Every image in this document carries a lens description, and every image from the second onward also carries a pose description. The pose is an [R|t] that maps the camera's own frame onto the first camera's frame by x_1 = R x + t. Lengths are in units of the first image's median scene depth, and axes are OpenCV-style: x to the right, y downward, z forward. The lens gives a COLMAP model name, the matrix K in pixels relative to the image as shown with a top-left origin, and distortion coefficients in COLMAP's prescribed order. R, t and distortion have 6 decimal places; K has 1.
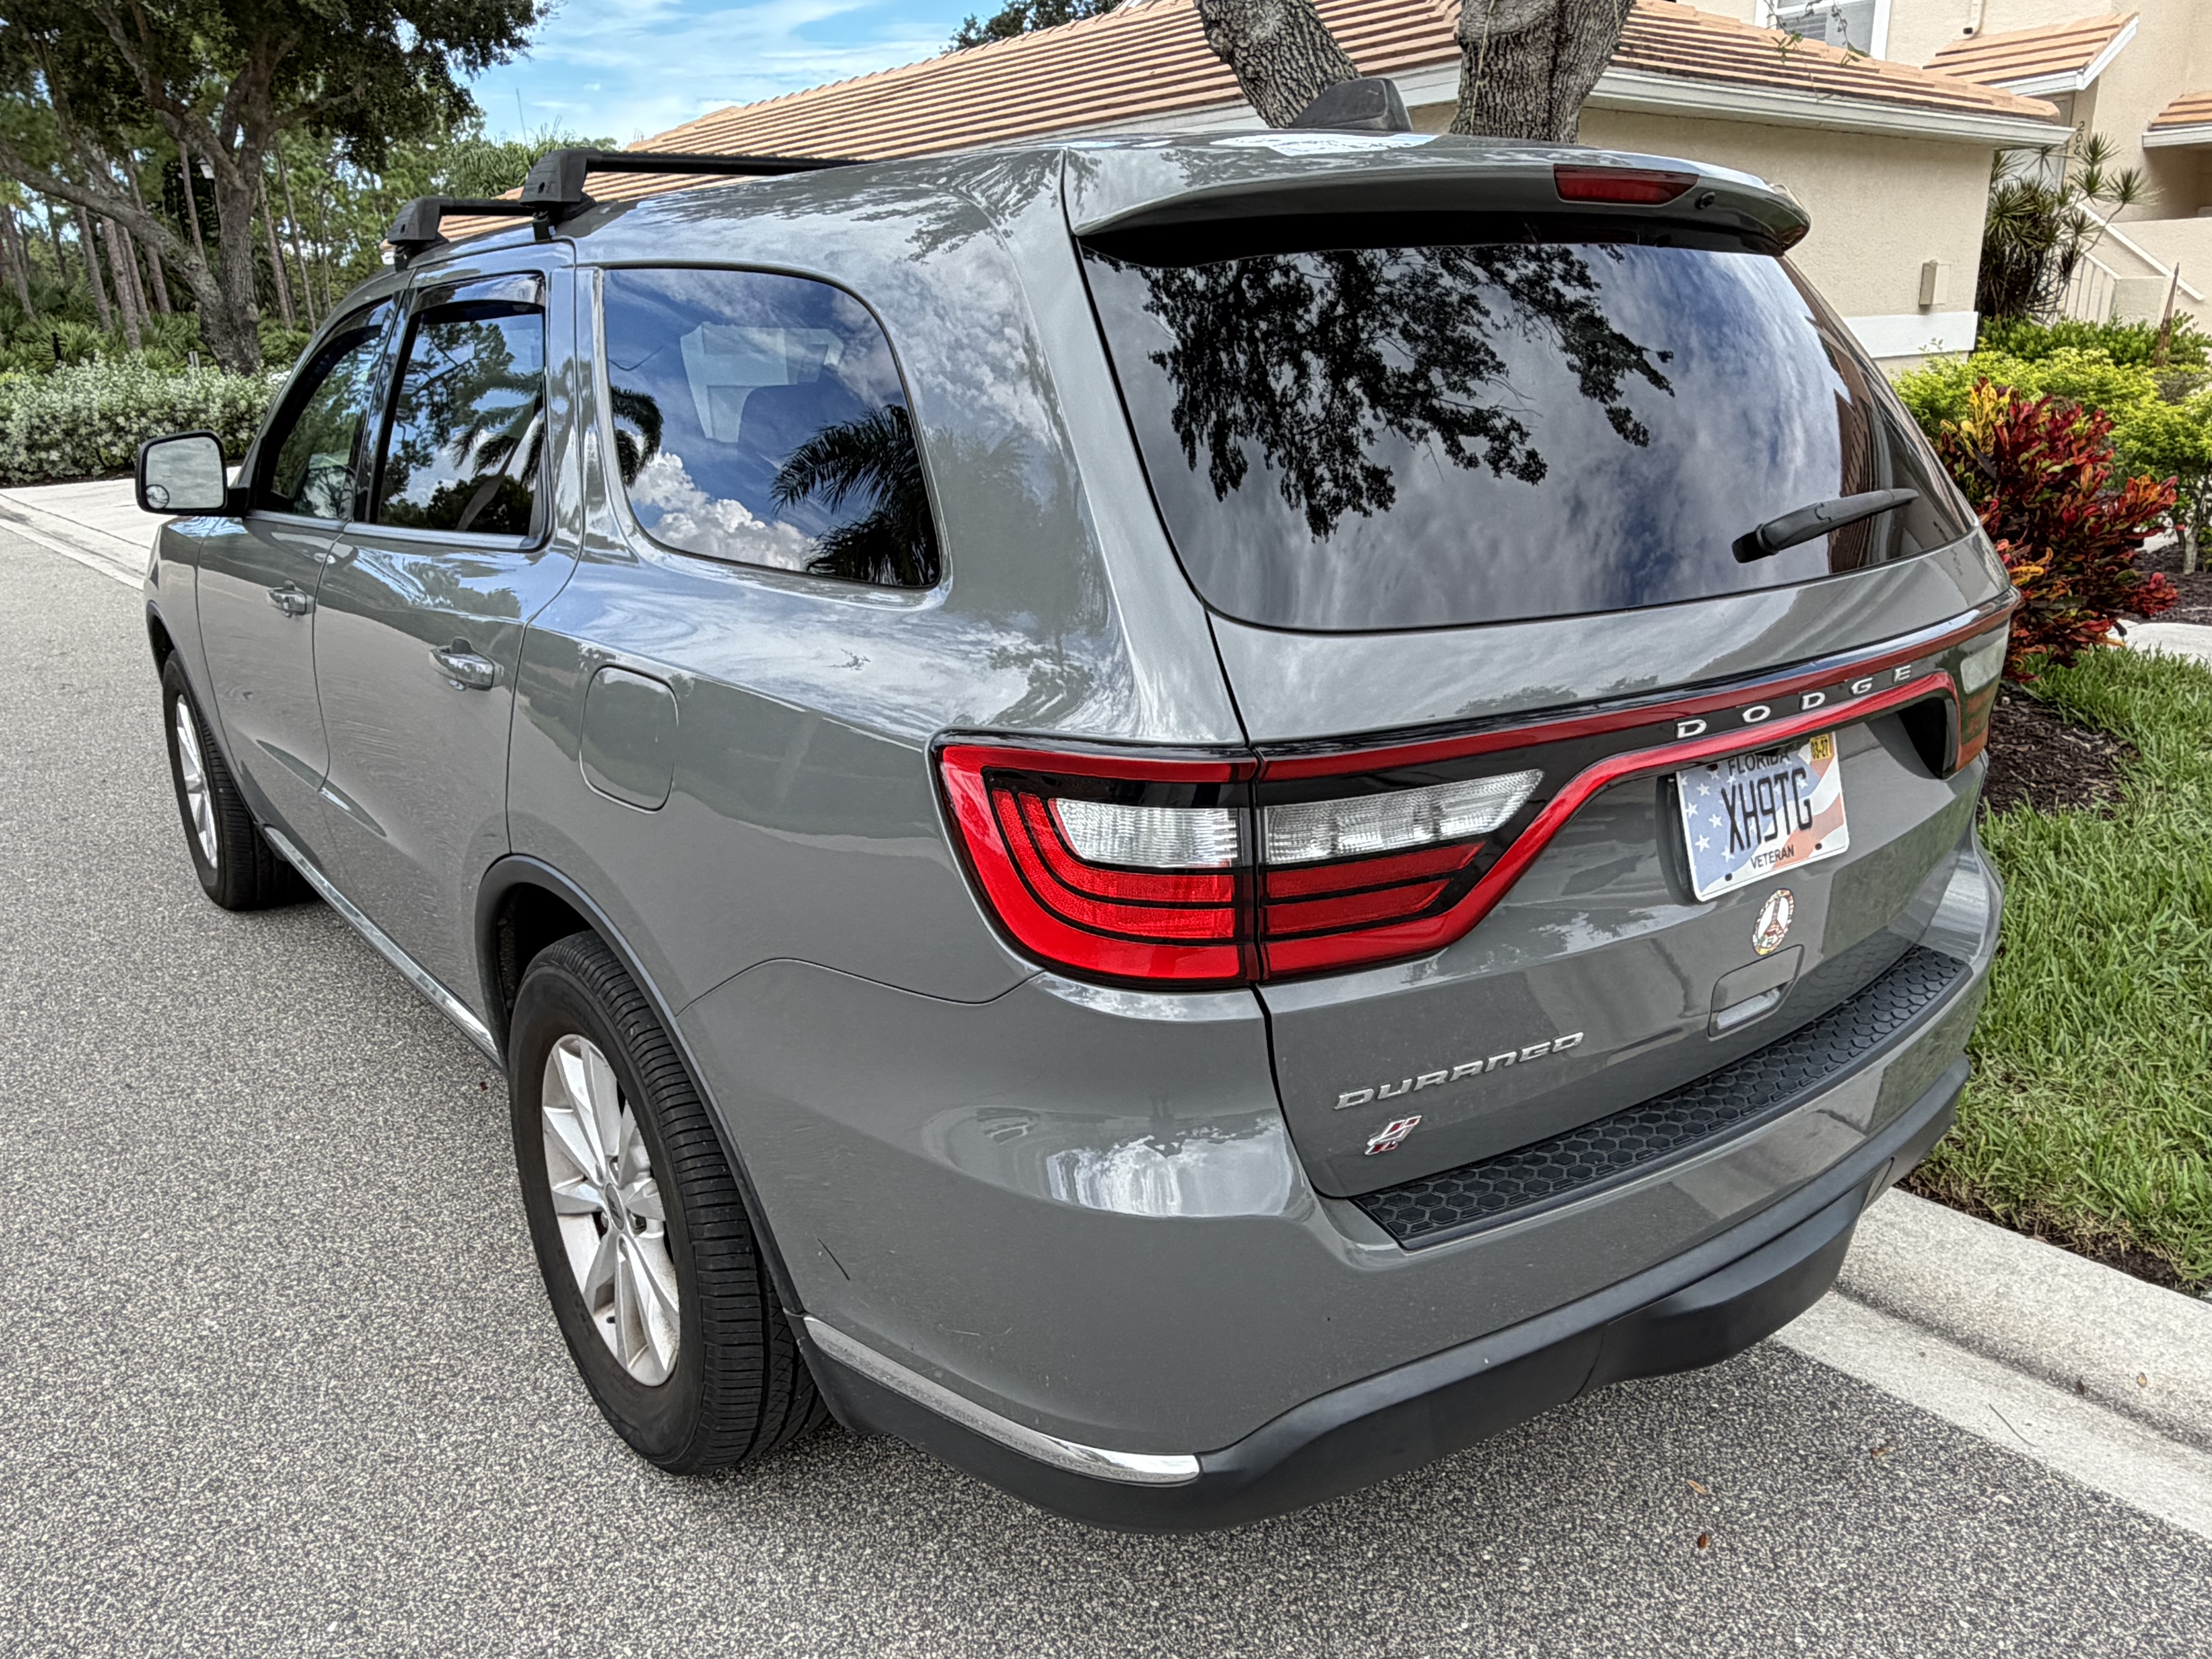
lens RADIAL K [[1637.2, 0, 1090.7], [0, 1637.2, 875.9], [0, 0, 1]] dist [0.005476, -0.002151]
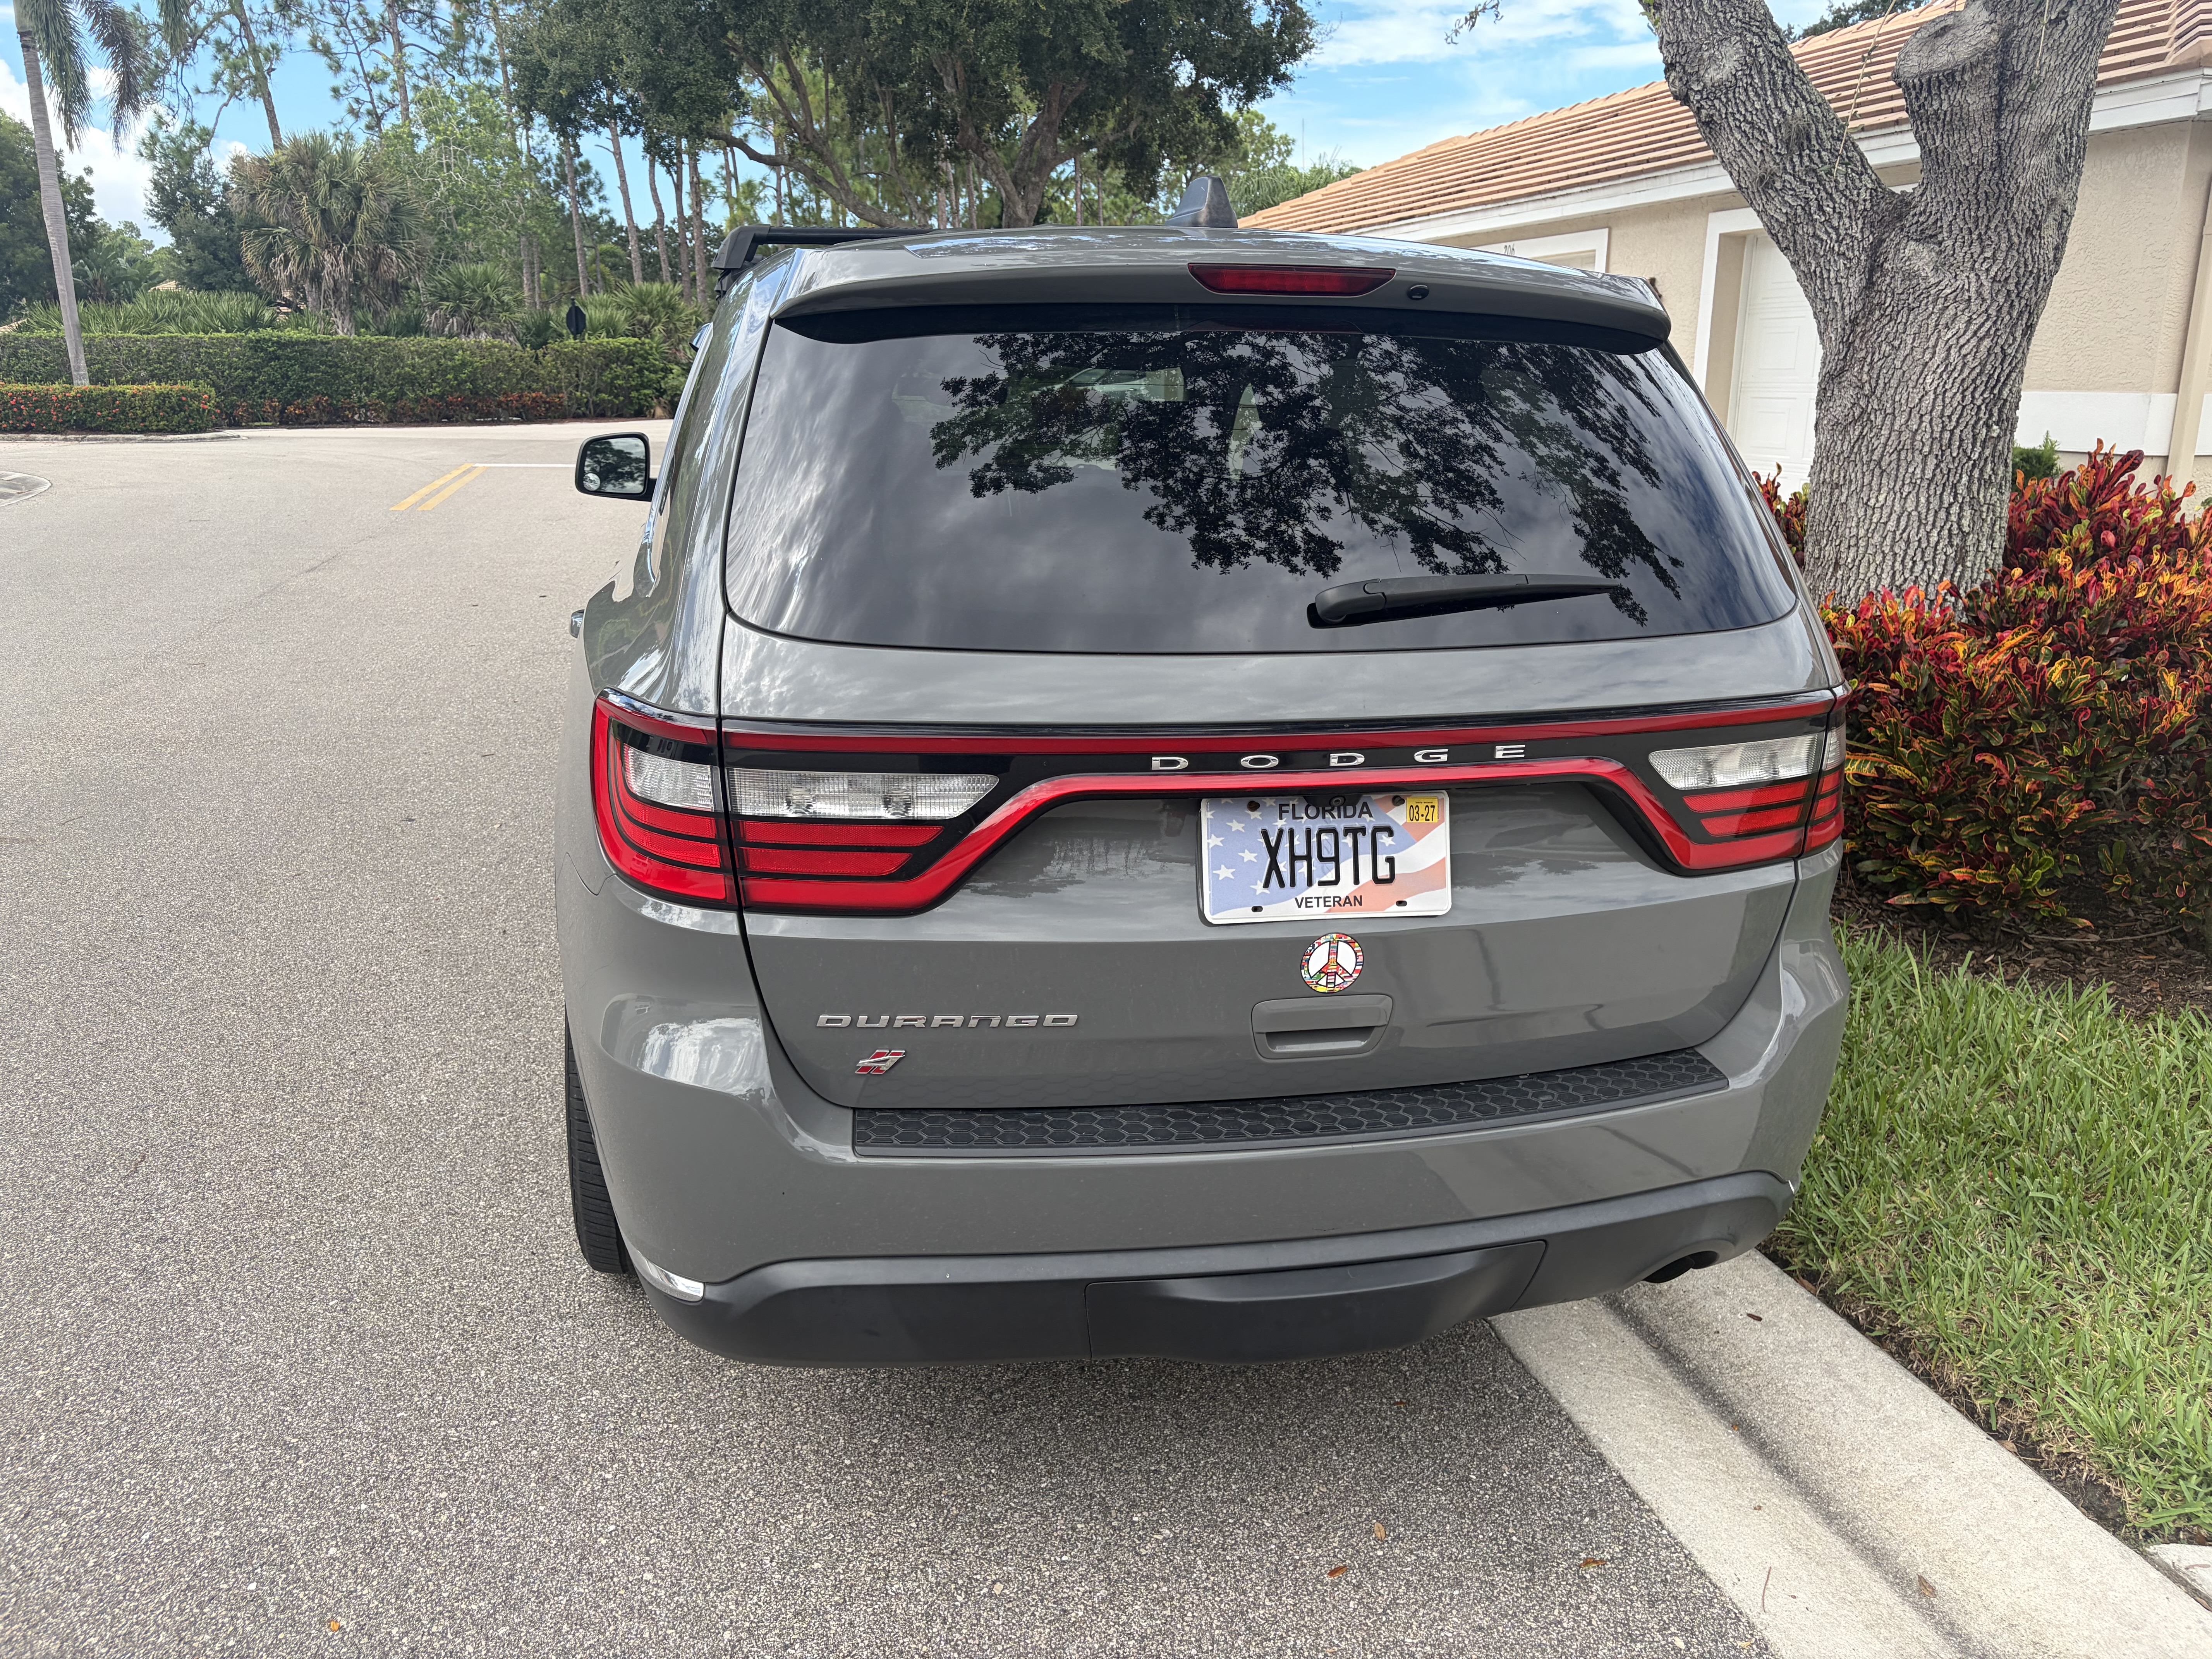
lens RADIAL K [[1678.0, 0, 1091.6], [0, 1678.0, 870.2], [0, 0, 1]] dist [0.048747, -0.047480]
pose [[0.903727, 0.154730, -0.399169, 0.269200], [-0.164779, 0.986287, 0.009251, -0.006302], [0.395127, 0.057414, 0.916831, -0.027897]]
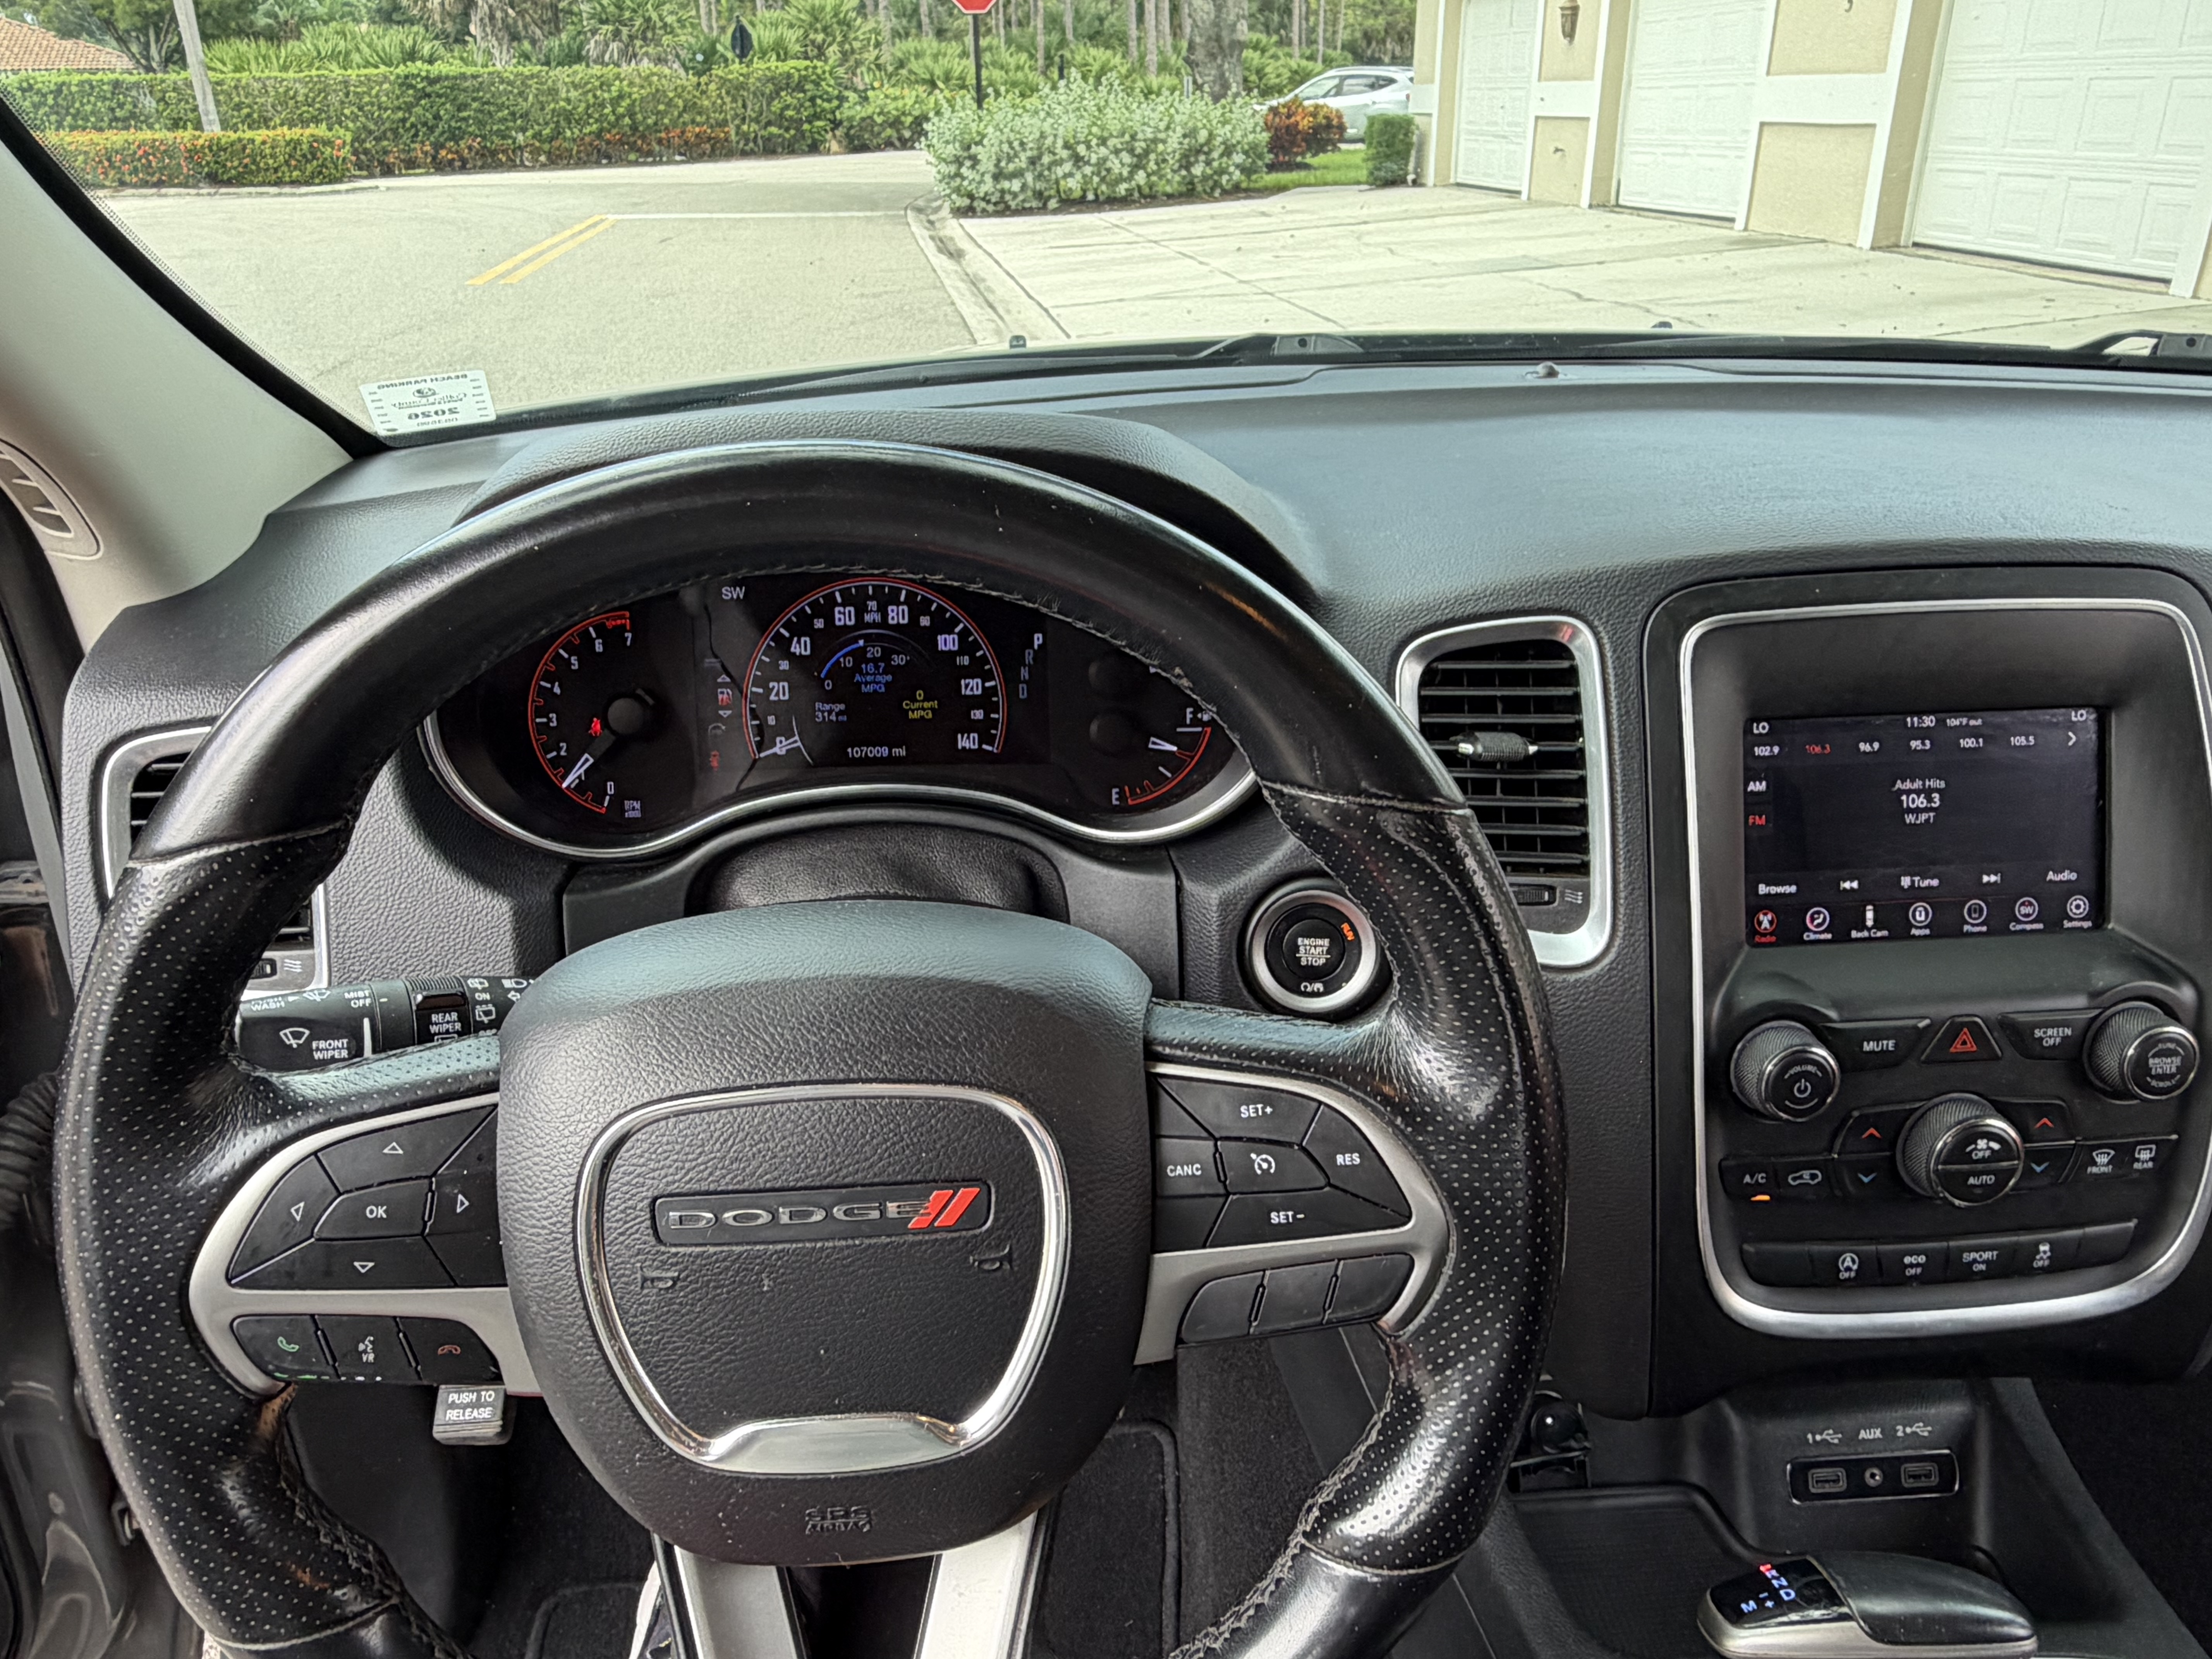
lens RADIAL K [[1637.2, 0, 1061.0], [0, 1637.2, 871.6], [0, 0, 1]] dist [0.005476, -0.002151]
pose [[0.846035, 0.241626, -0.475227, -0.232733], [-0.173982, 0.967728, 0.182299, -0.192580], [0.503939, -0.071550, 0.860771, 0.649873]]
